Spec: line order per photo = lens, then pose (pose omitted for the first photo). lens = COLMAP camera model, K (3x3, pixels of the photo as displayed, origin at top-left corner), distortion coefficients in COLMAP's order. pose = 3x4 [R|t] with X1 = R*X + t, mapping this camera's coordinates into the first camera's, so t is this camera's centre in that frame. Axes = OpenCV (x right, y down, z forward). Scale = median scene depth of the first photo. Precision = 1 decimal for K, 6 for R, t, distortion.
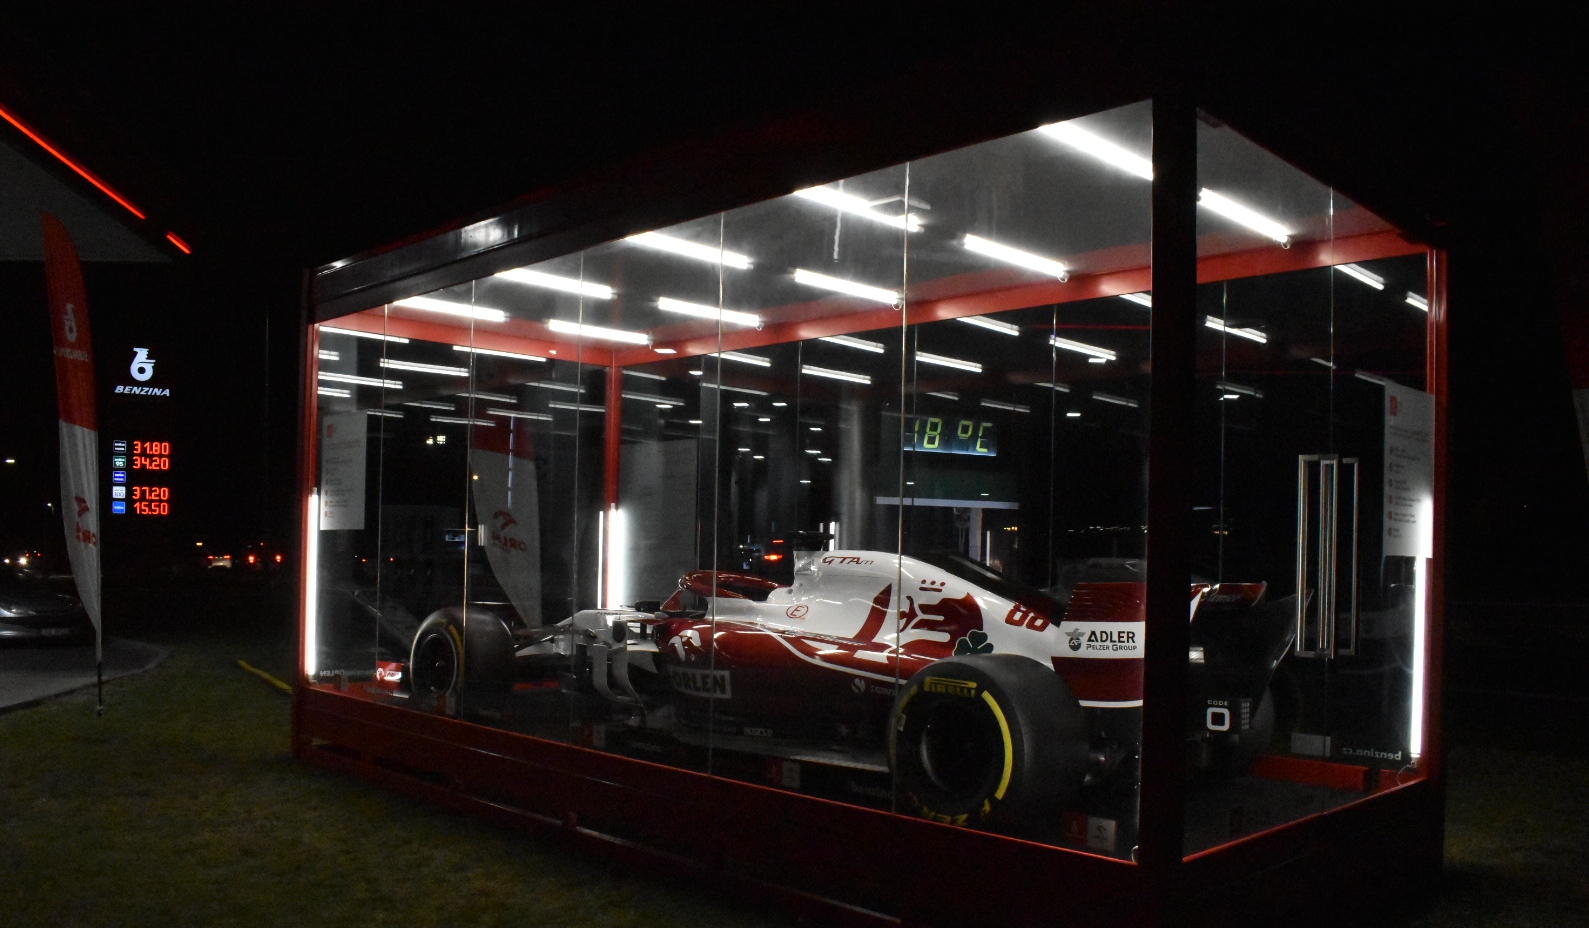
lens RADIAL K [[1245.0, 0, 794.5], [0, 1245.0, 464.0], [0, 0, 1]] dist [-0.080808, -0.000463]
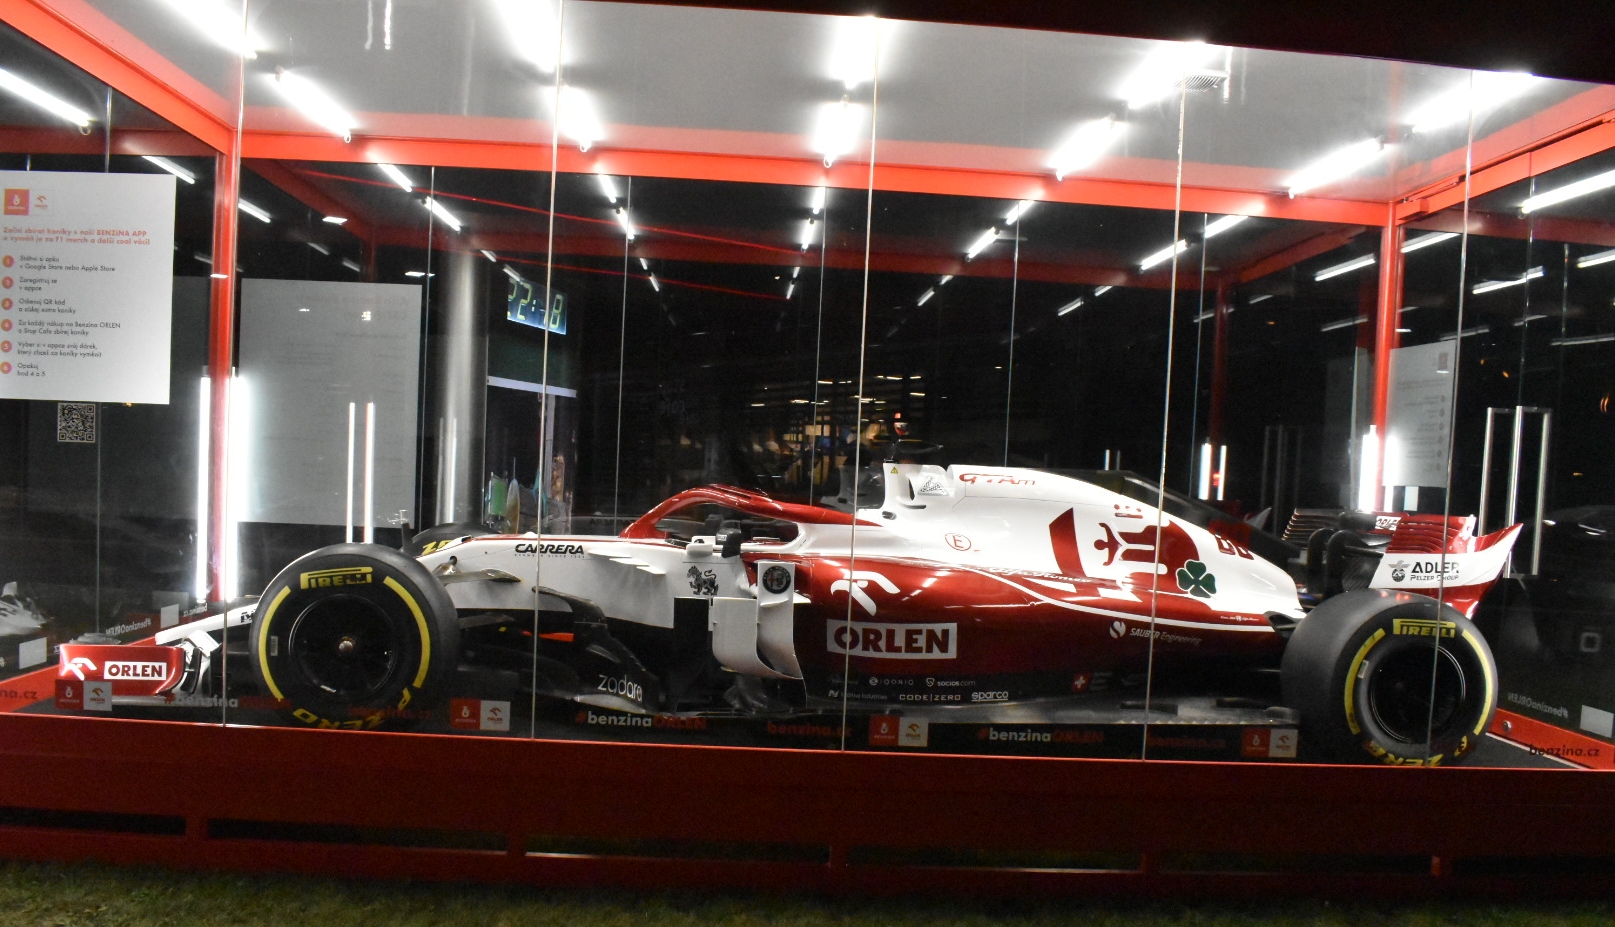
lens RADIAL K [[1178.0, 0, 804.0], [0, 1178.0, 535.7], [0, 0, 1]] dist [-0.101867, 0.021970]
pose [[0.668373, -0.027093, 0.743333, -0.681651], [-0.088634, 0.989315, 0.115755, 0.039191], [-0.738526, -0.143253, 0.658830, 0.624826]]
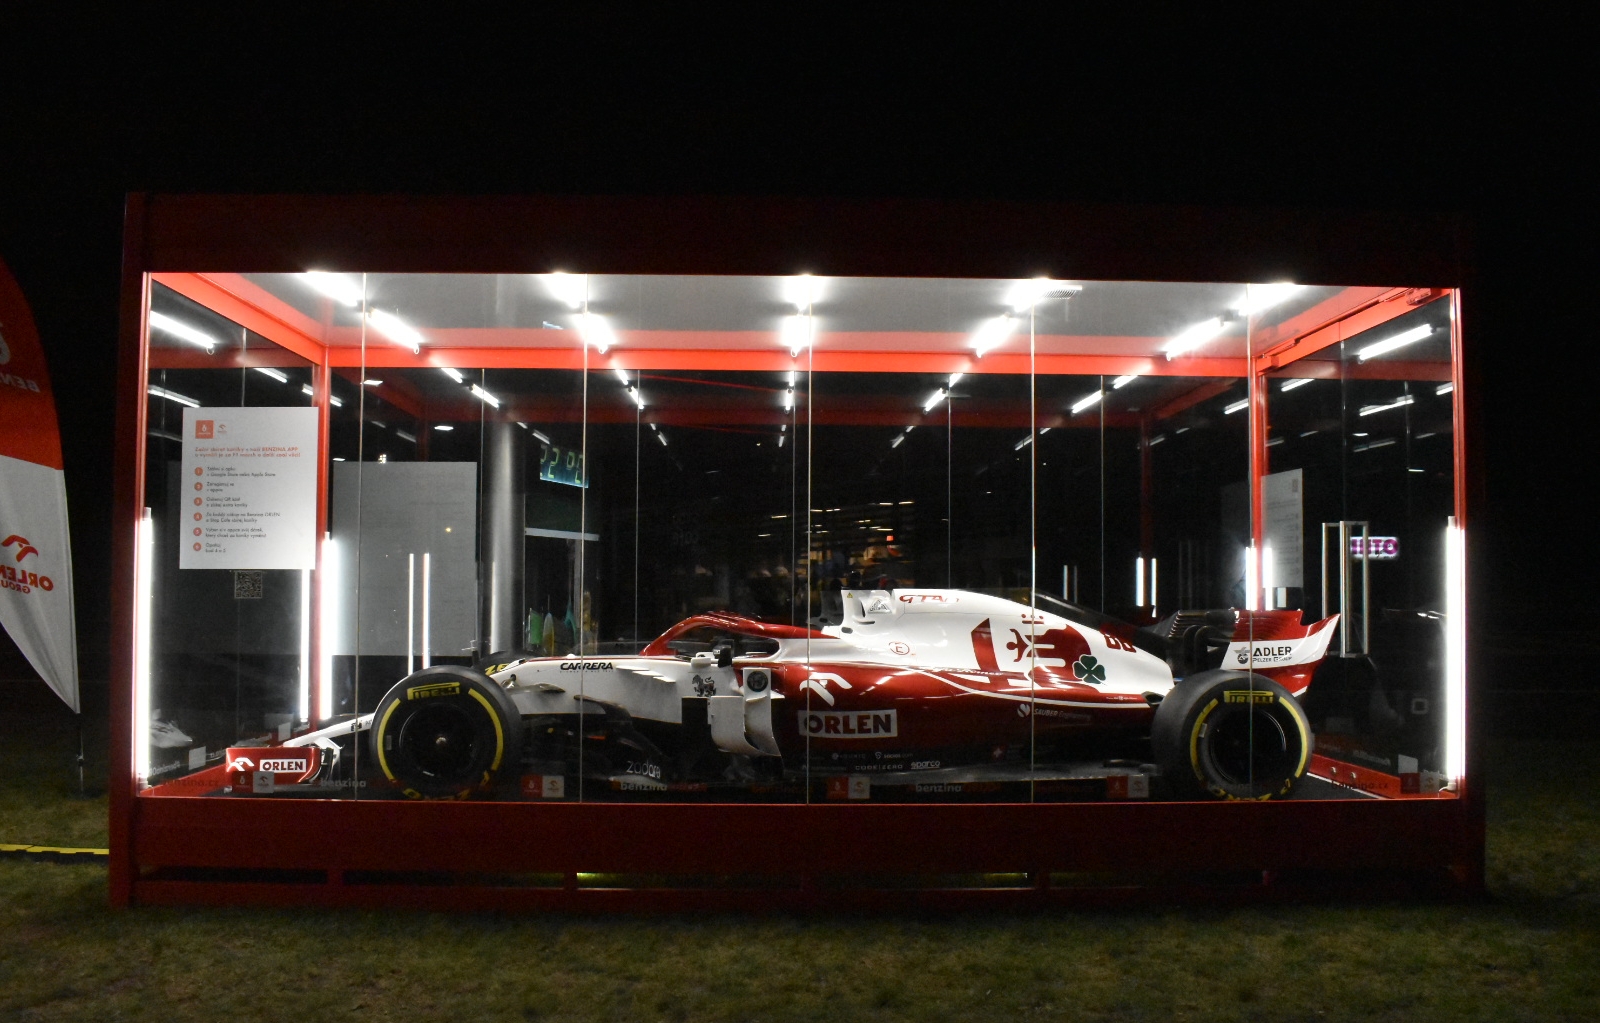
lens RADIAL K [[1158.7, 0, 800.7], [0, 1158.7, 548.4], [0, 0, 1]] dist [-0.094745, 0.000038]
pose [[0.679730, 0.014204, 0.733325, -0.832696], [-0.046195, 0.998657, 0.023475, 0.017687], [-0.732006, -0.049833, 0.679473, 0.441173]]
